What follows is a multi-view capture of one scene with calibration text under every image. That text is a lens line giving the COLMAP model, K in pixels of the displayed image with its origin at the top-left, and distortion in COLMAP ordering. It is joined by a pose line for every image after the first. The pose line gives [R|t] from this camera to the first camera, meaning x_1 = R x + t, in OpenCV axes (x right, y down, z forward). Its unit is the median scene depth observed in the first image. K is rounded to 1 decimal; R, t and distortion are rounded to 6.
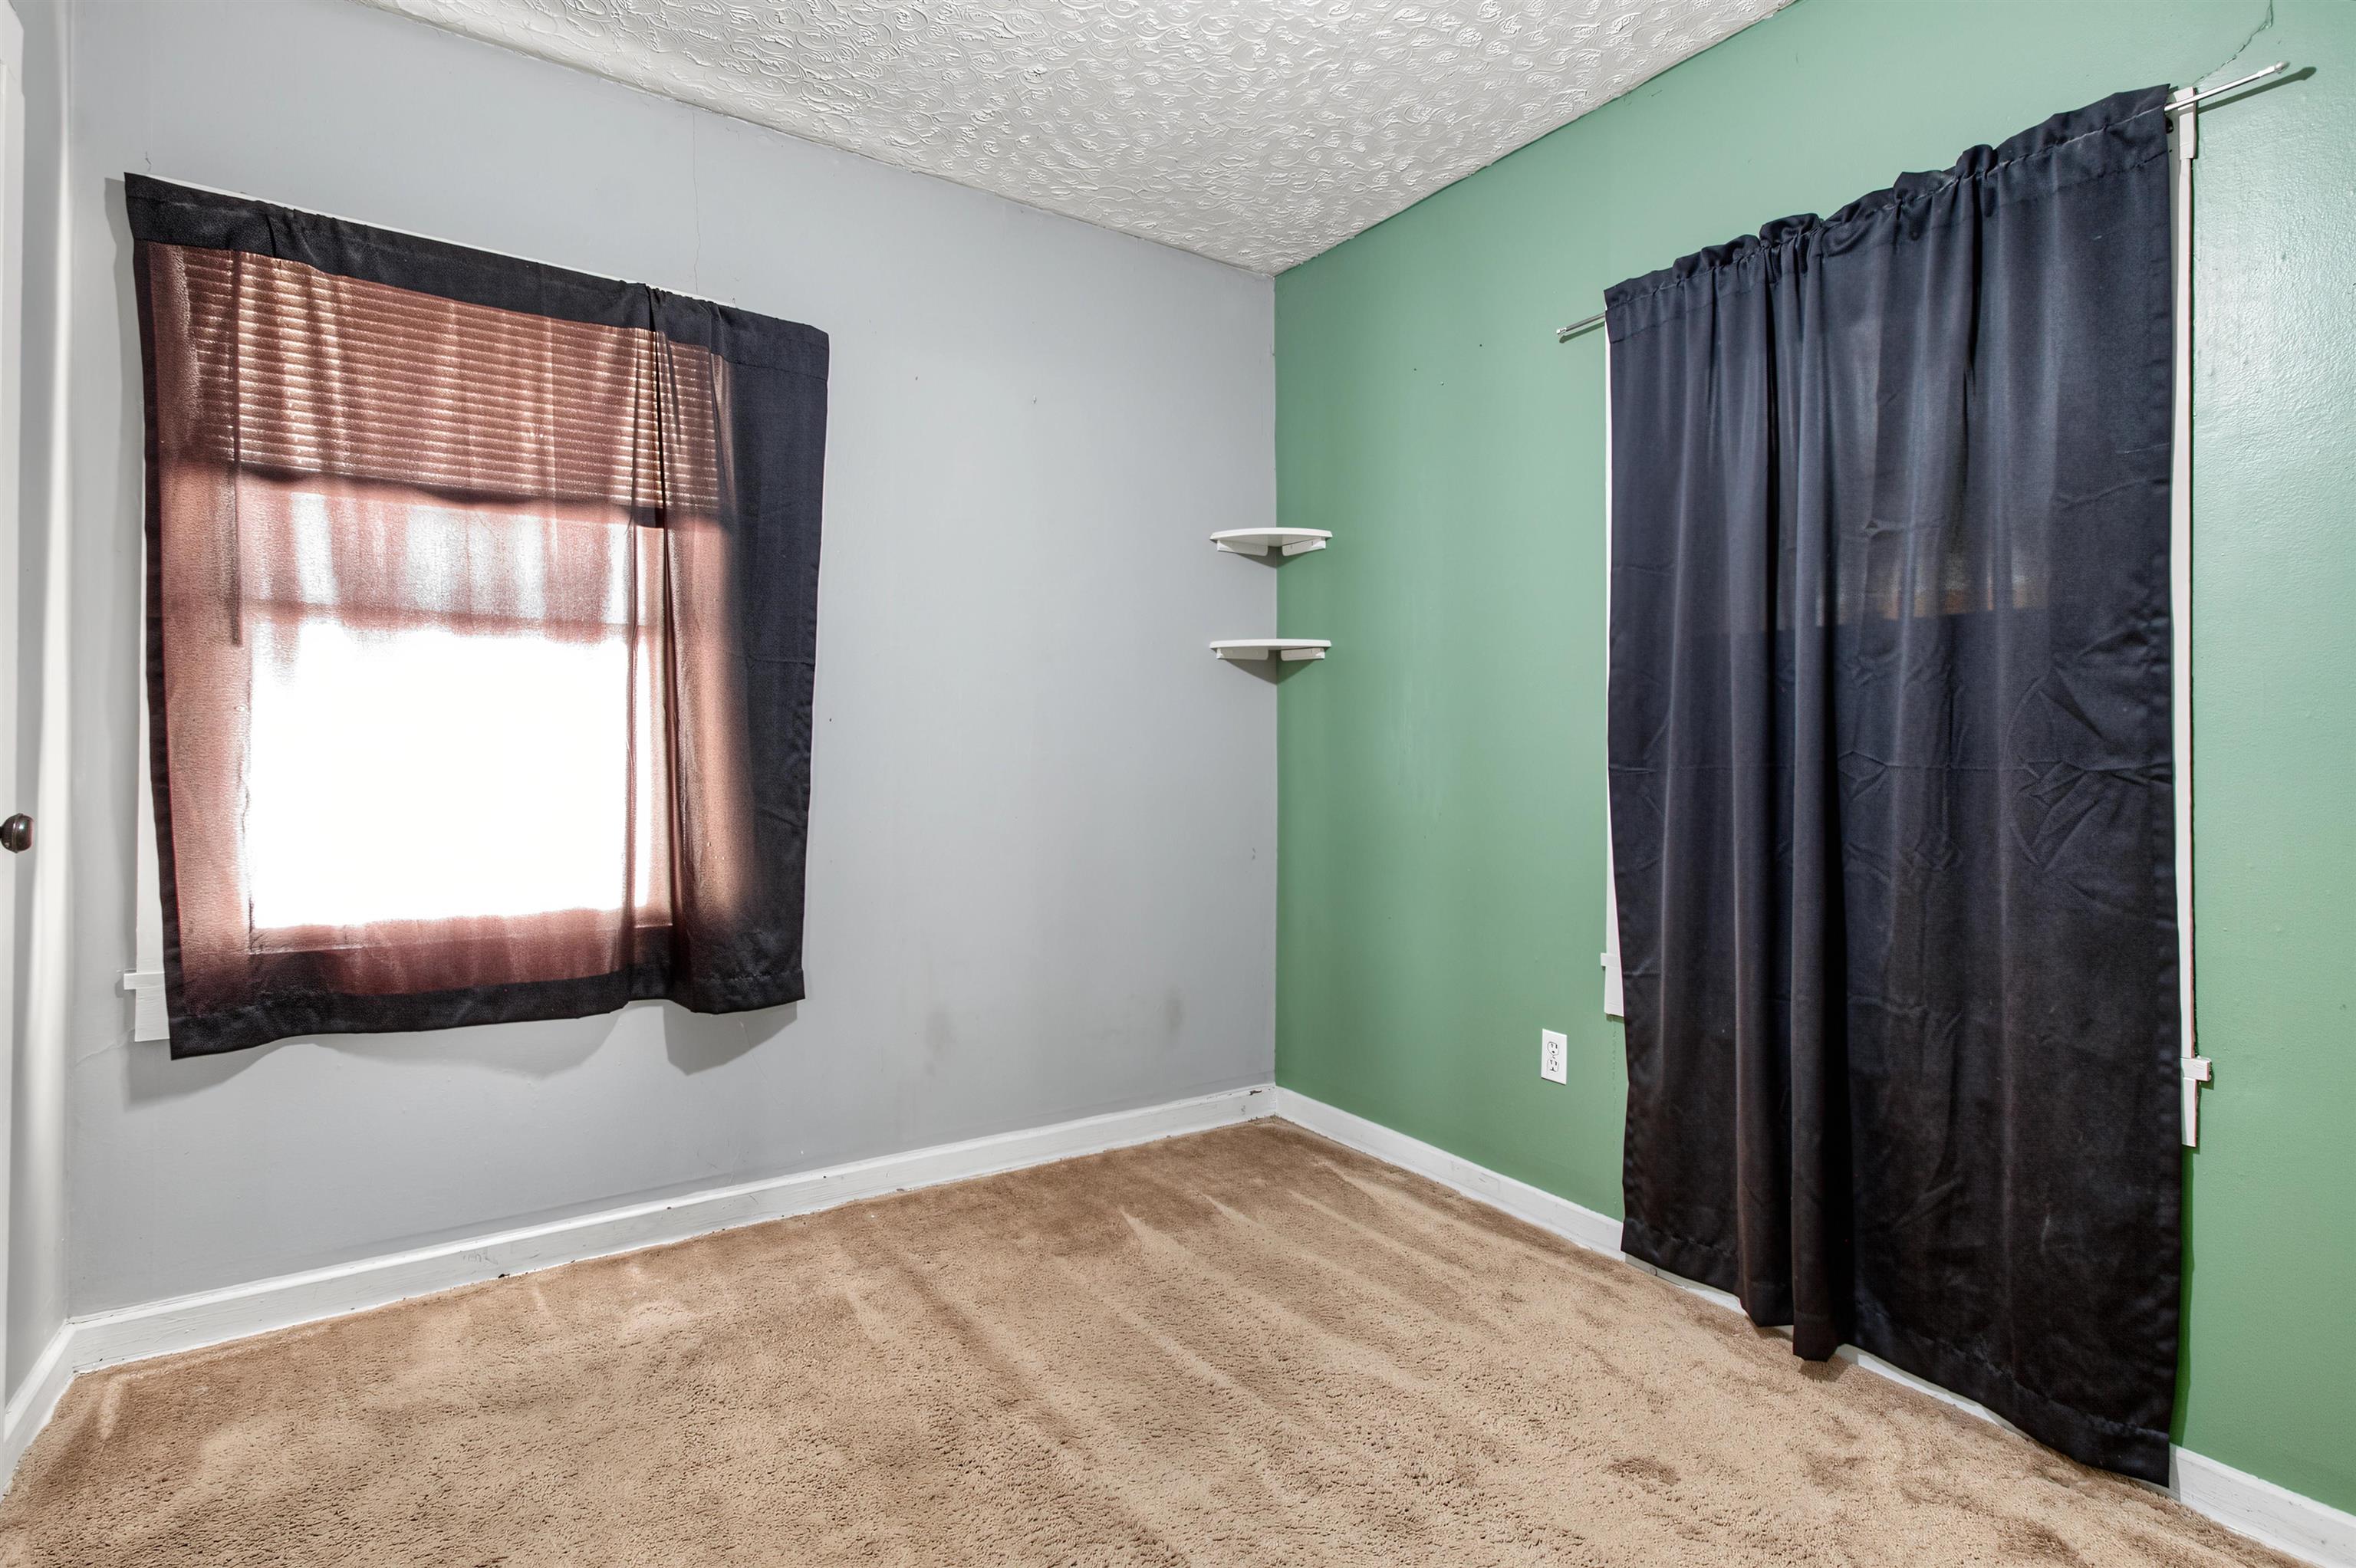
lens RADIAL K [[1169.5, 0, 1185.3], [0, 1169.5, 748.5], [0, 0, 1]] dist [-0.000447, -0.000022]
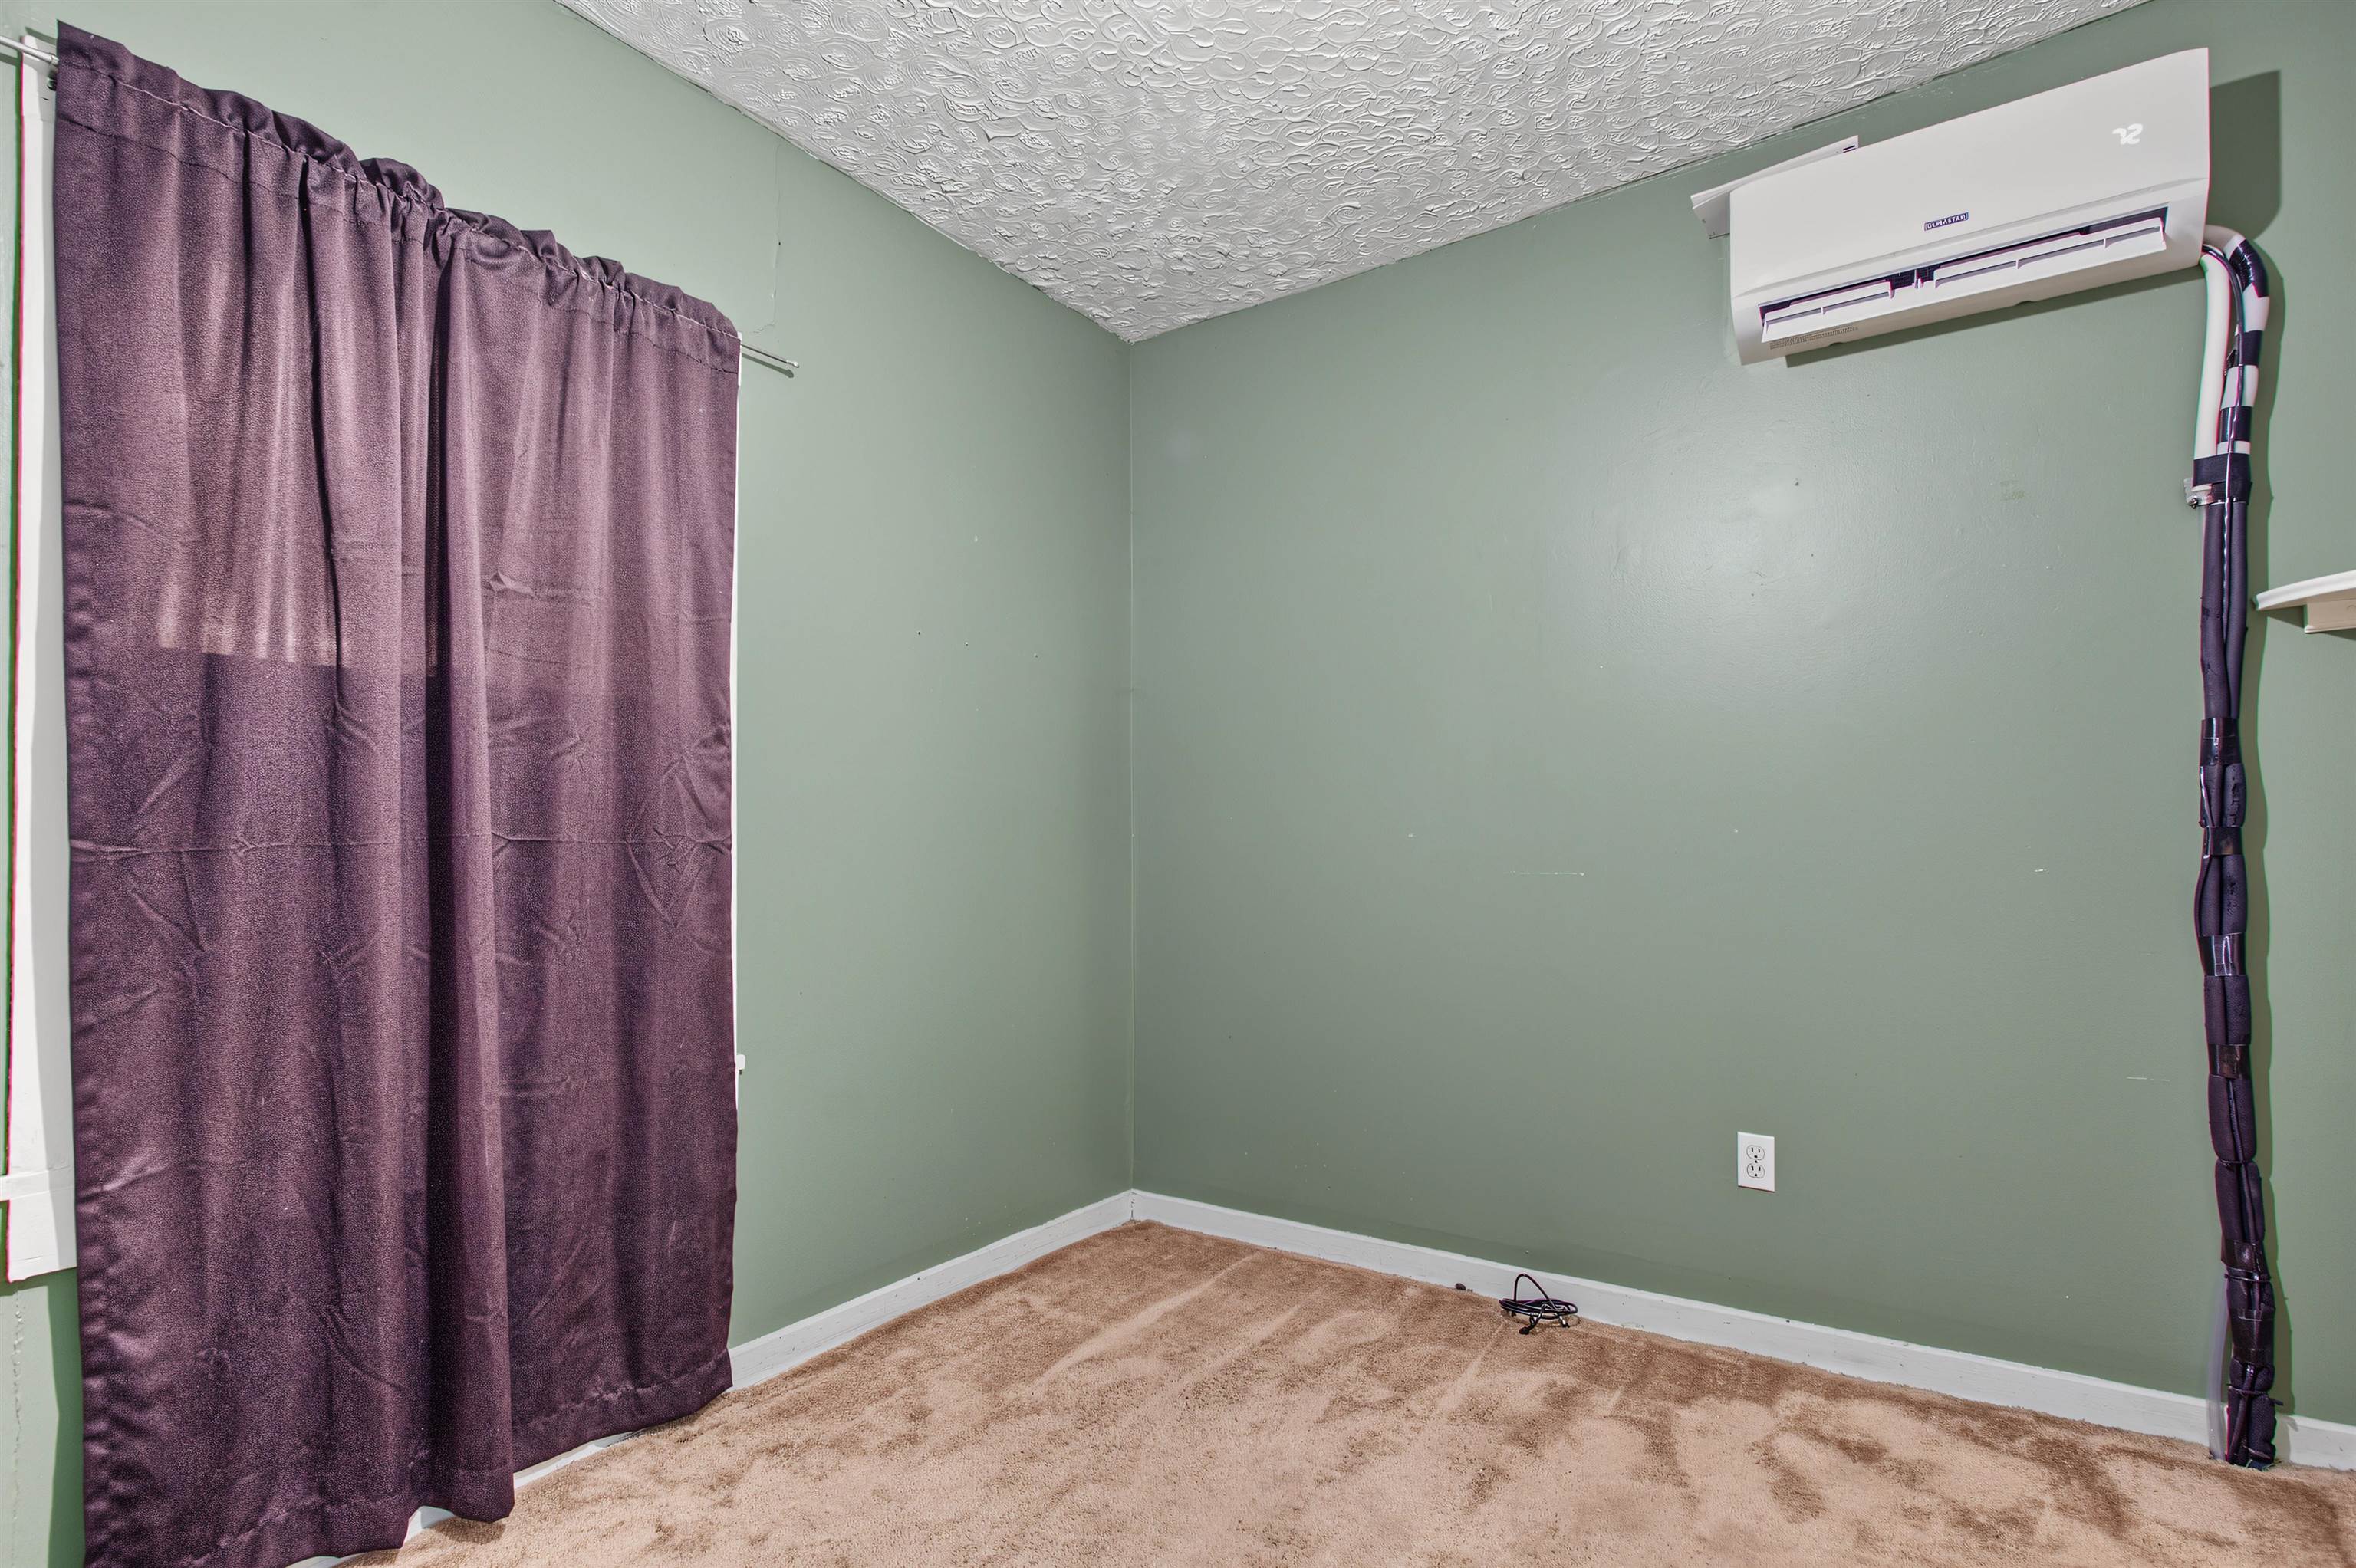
lens RADIAL K [[1126.9, 0, 1183.9], [0, 1126.9, 828.7], [0, 0, 1]] dist [0.013842, -0.001389]
pose [[-0.361957, 0.004281, 0.932185, -0.481722], [-0.006330, 0.999955, -0.007050, 0.009249], [-0.932173, -0.008453, -0.361913, 0.887113]]
